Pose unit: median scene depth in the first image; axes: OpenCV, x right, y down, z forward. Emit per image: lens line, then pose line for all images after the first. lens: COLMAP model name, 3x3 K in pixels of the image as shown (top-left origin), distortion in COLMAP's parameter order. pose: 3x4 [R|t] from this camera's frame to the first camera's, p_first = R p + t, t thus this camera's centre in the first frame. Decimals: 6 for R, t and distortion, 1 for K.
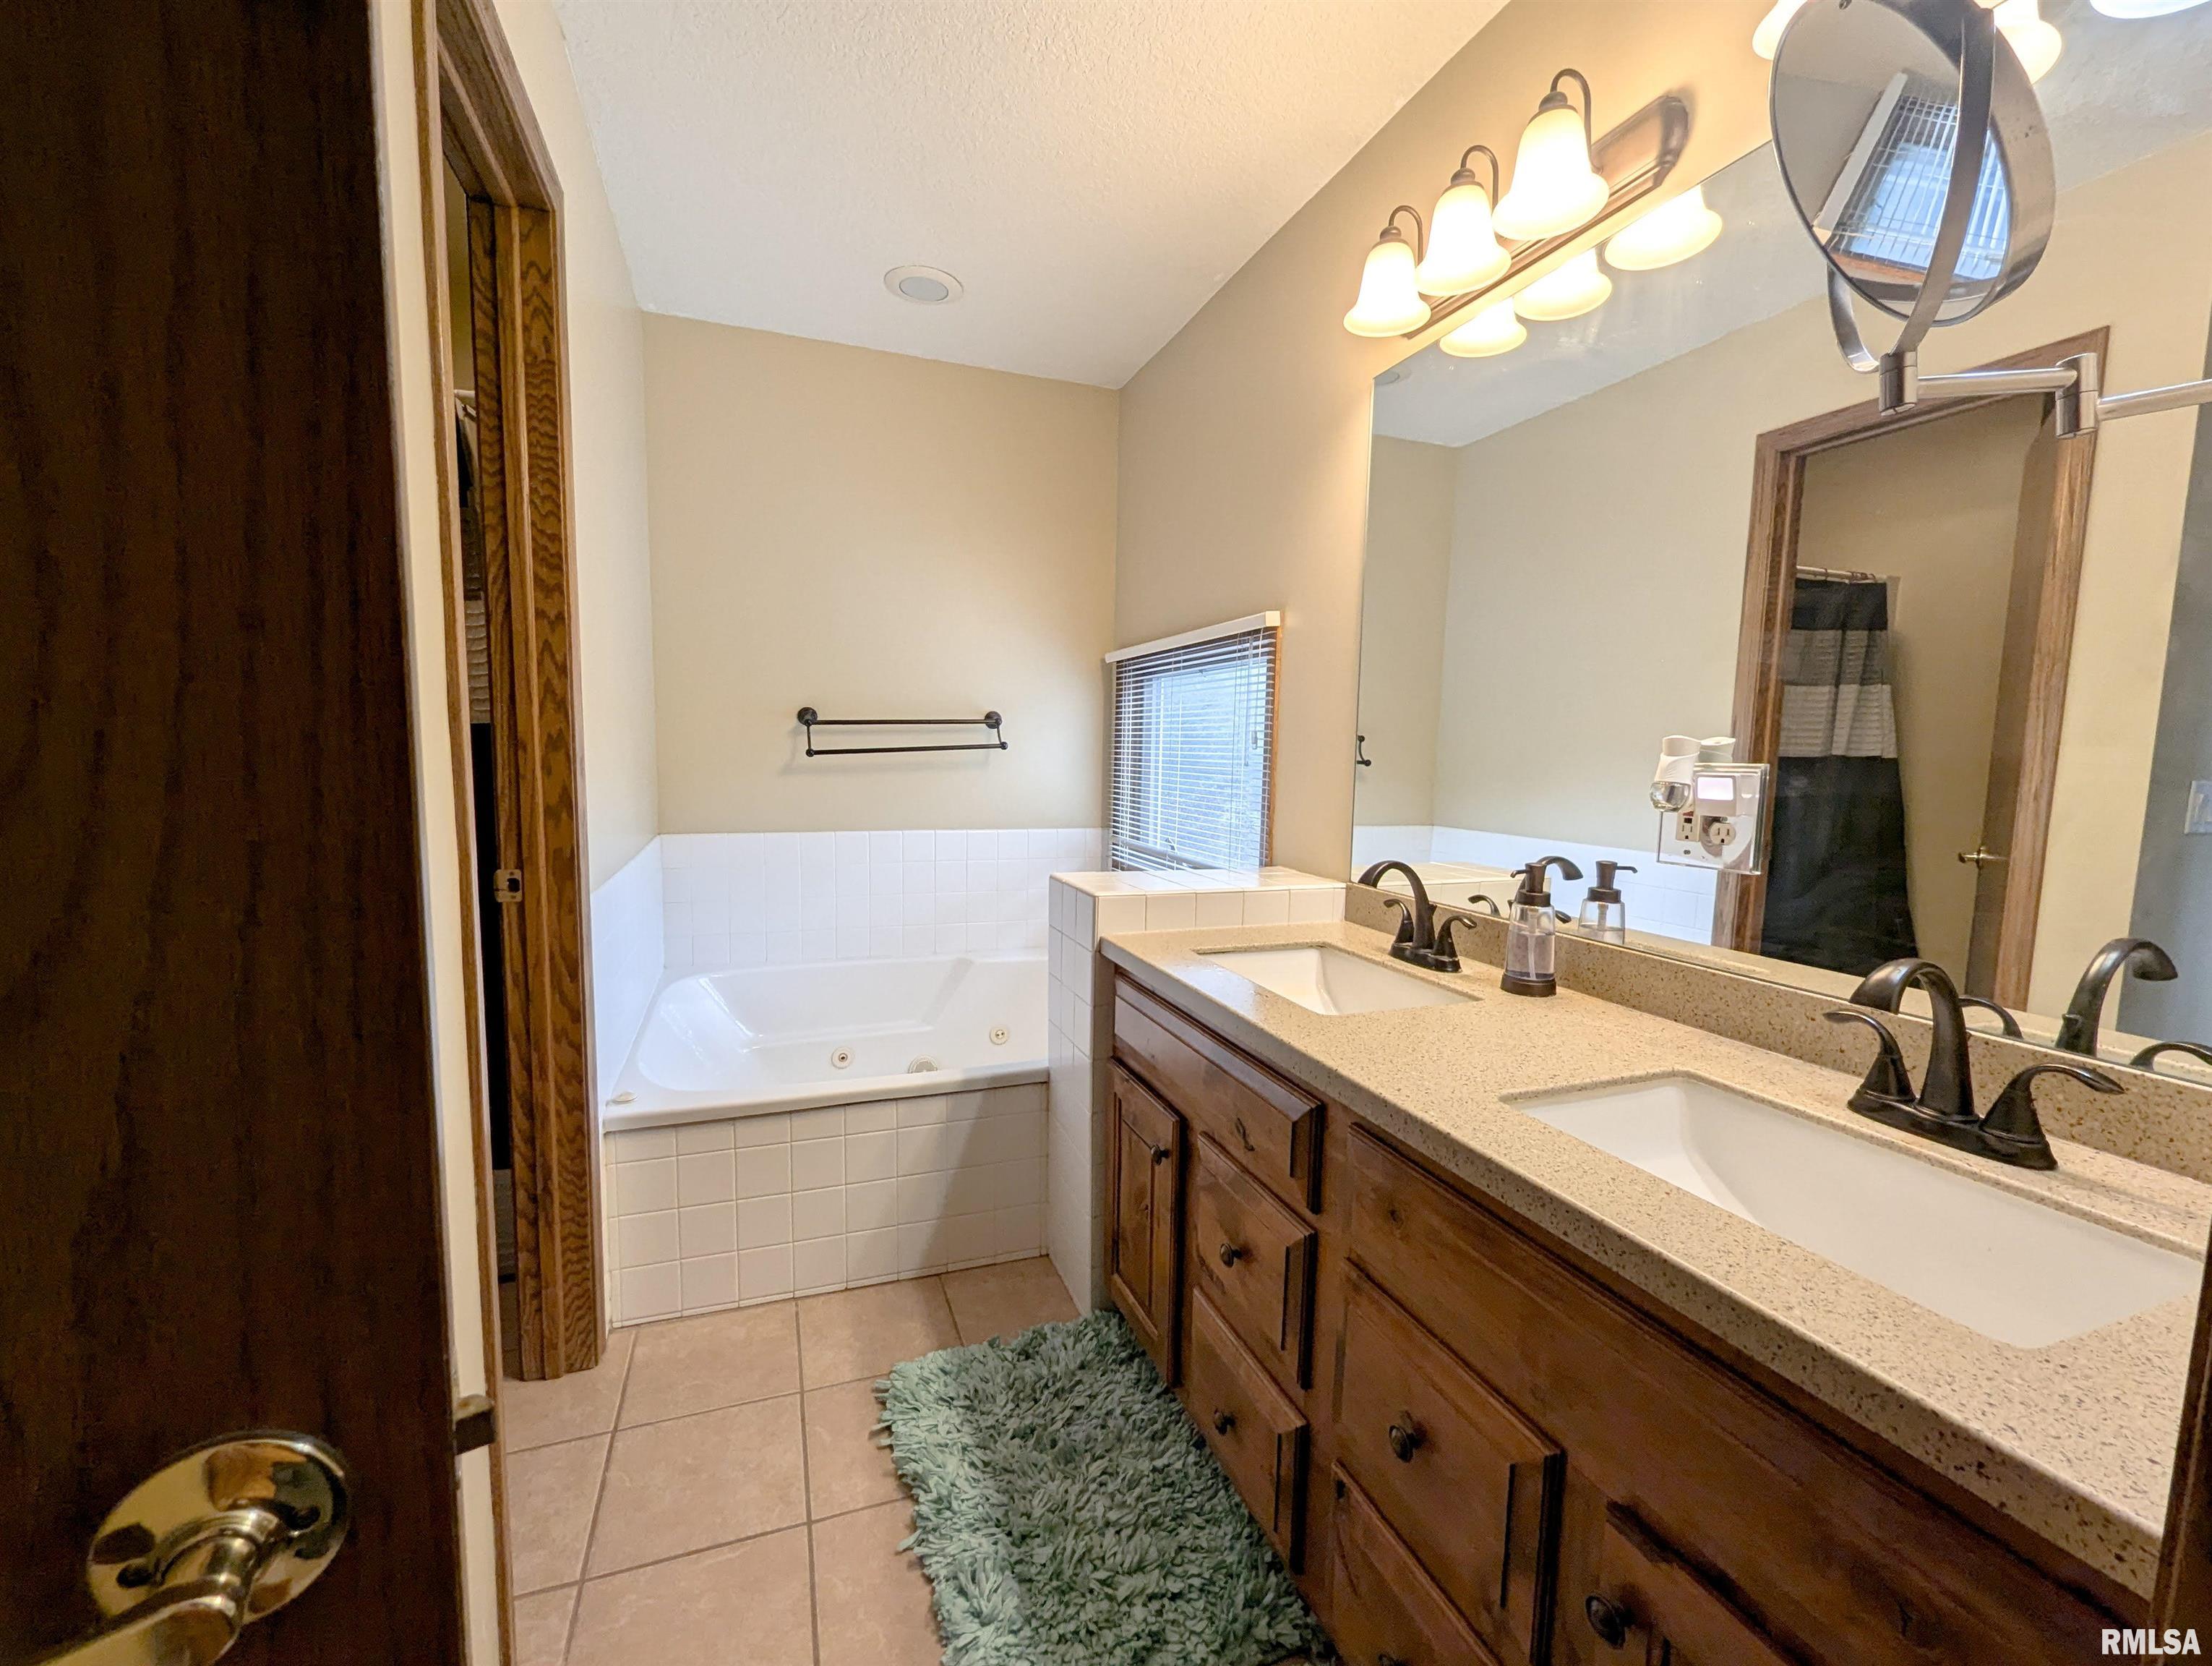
lens RADIAL K [[923.6, 0, 1112.3], [0, 923.6, 843.9], [0, 0, 1]] dist [-0.003186, 0.000965]
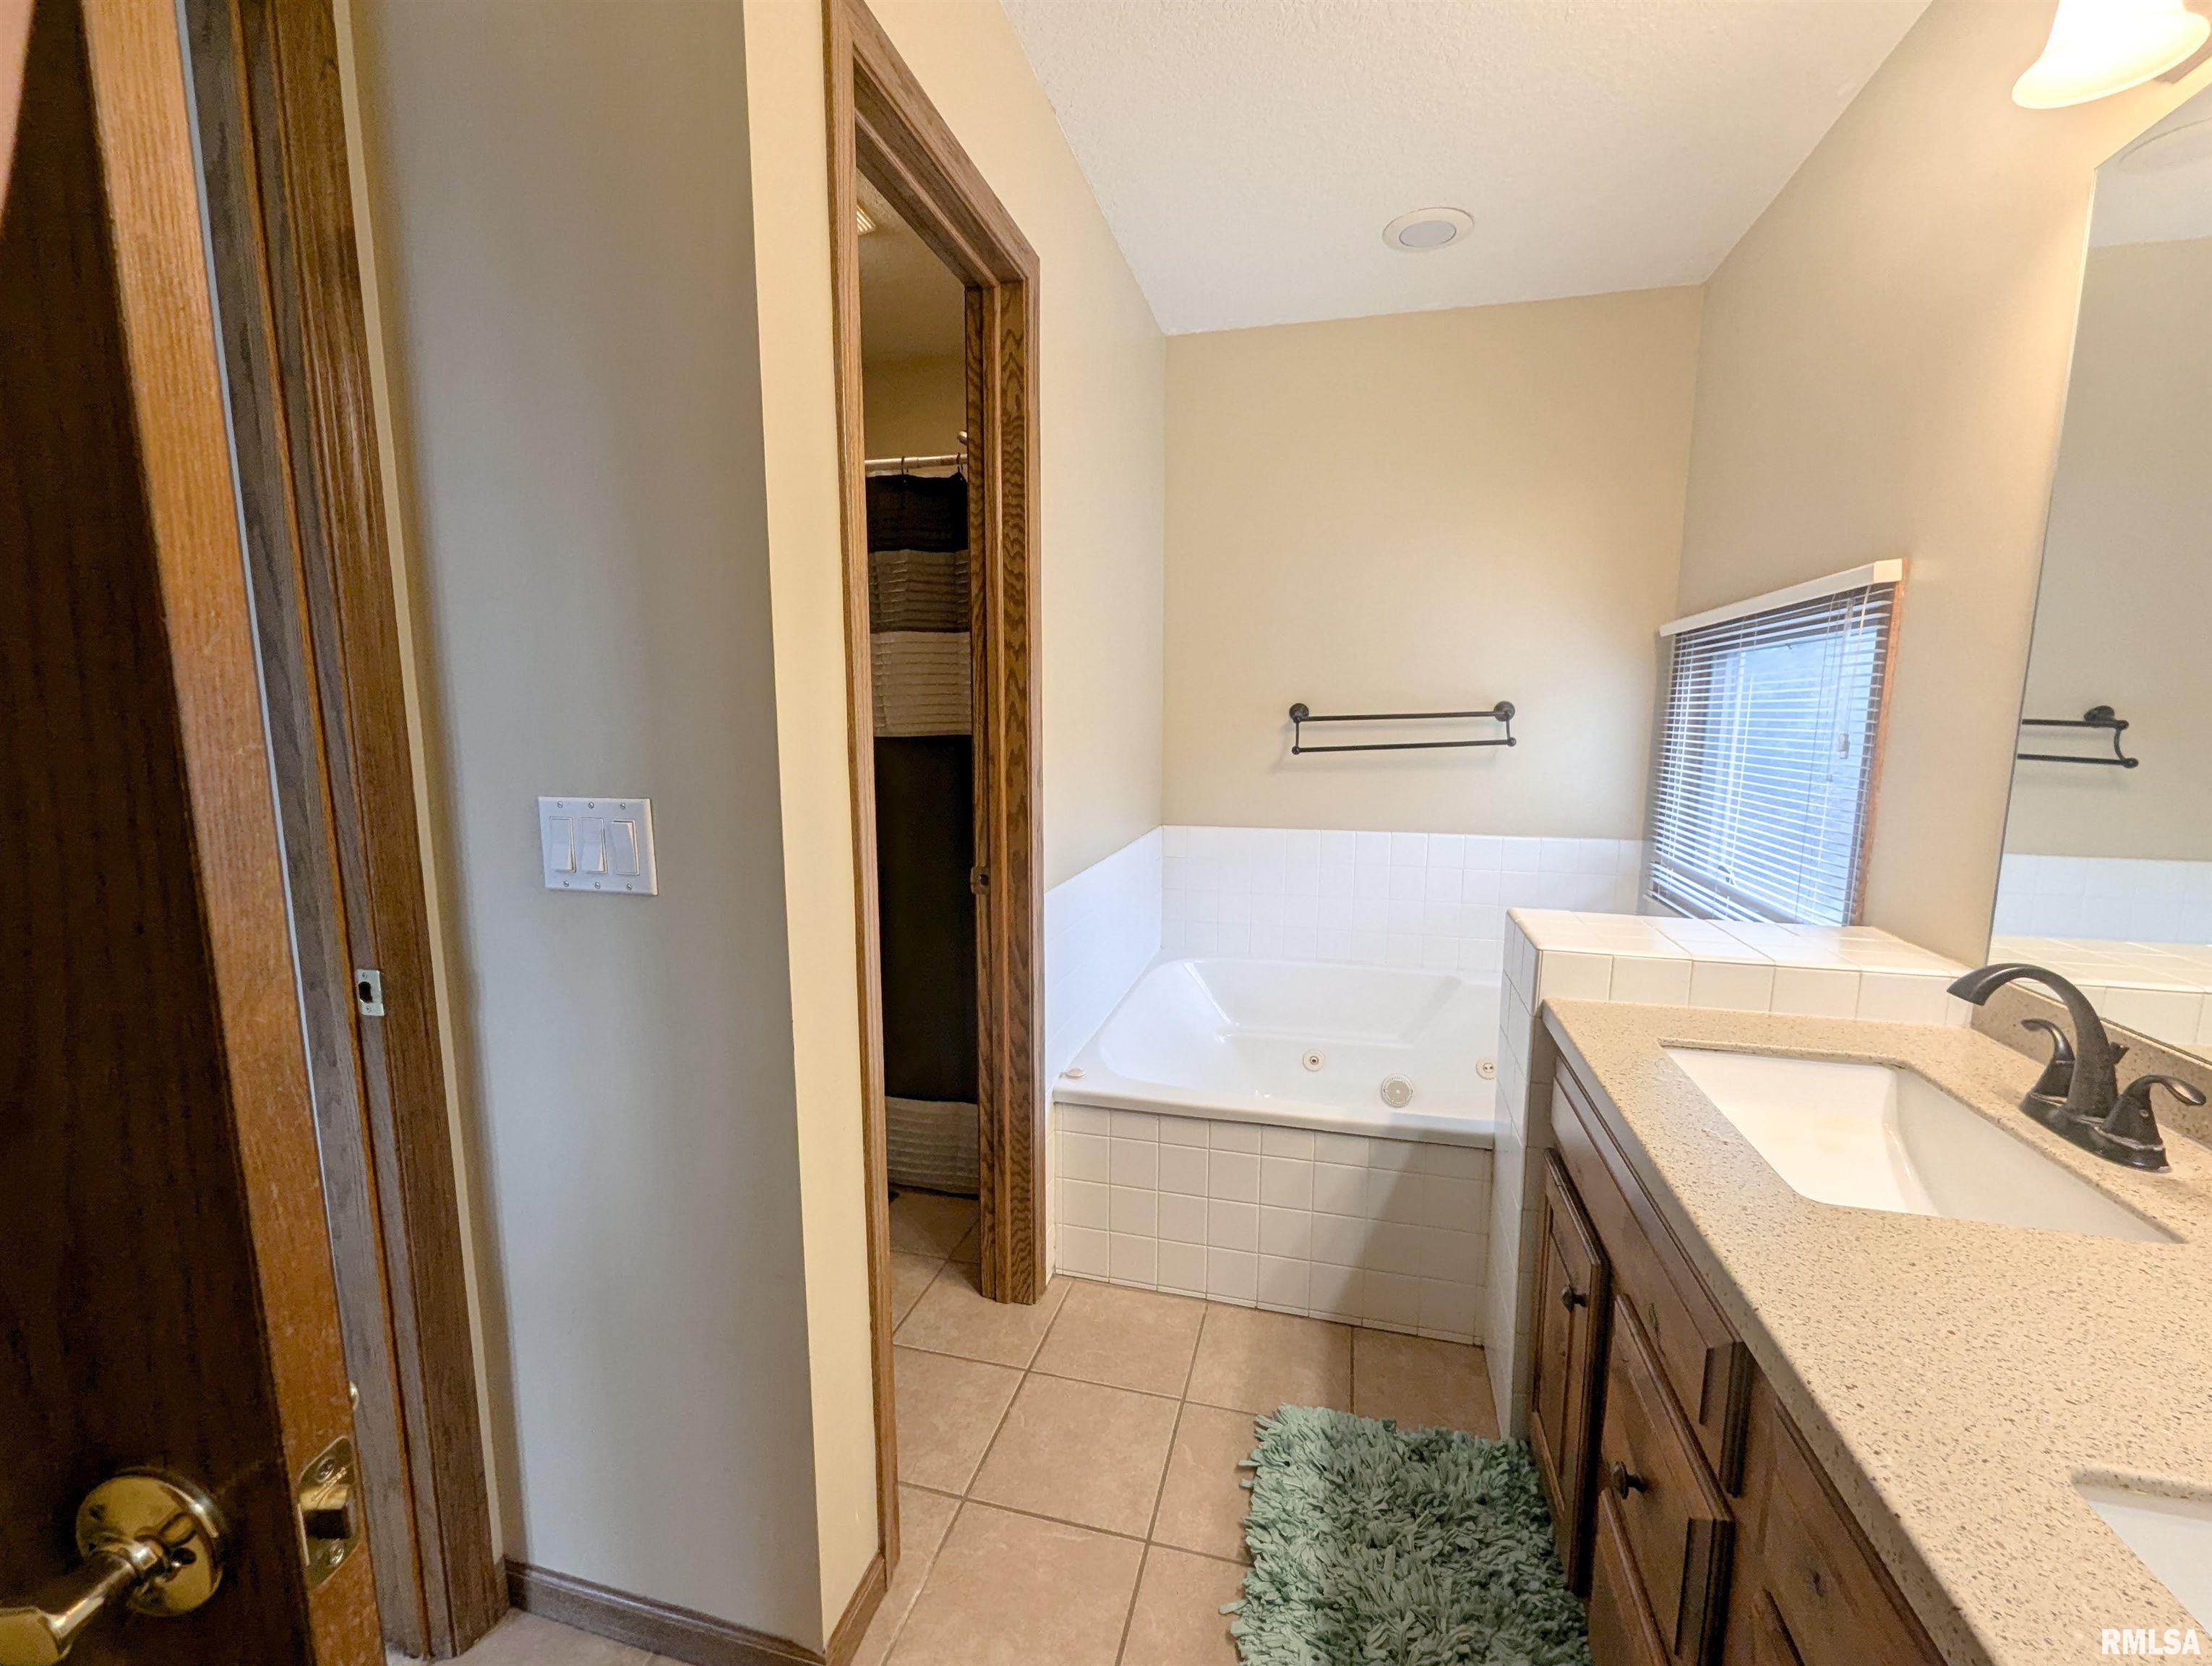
lens RADIAL K [[923.6, 0, 1112.3], [0, 923.6, 843.9], [0, 0, 1]] dist [-0.003186, 0.000965]
pose [[0.818370, 0.063617, -0.571159, 0.126638], [-0.046291, 0.997922, 0.044824, -0.052797], [0.572824, -0.010244, 0.819615, 0.119104]]
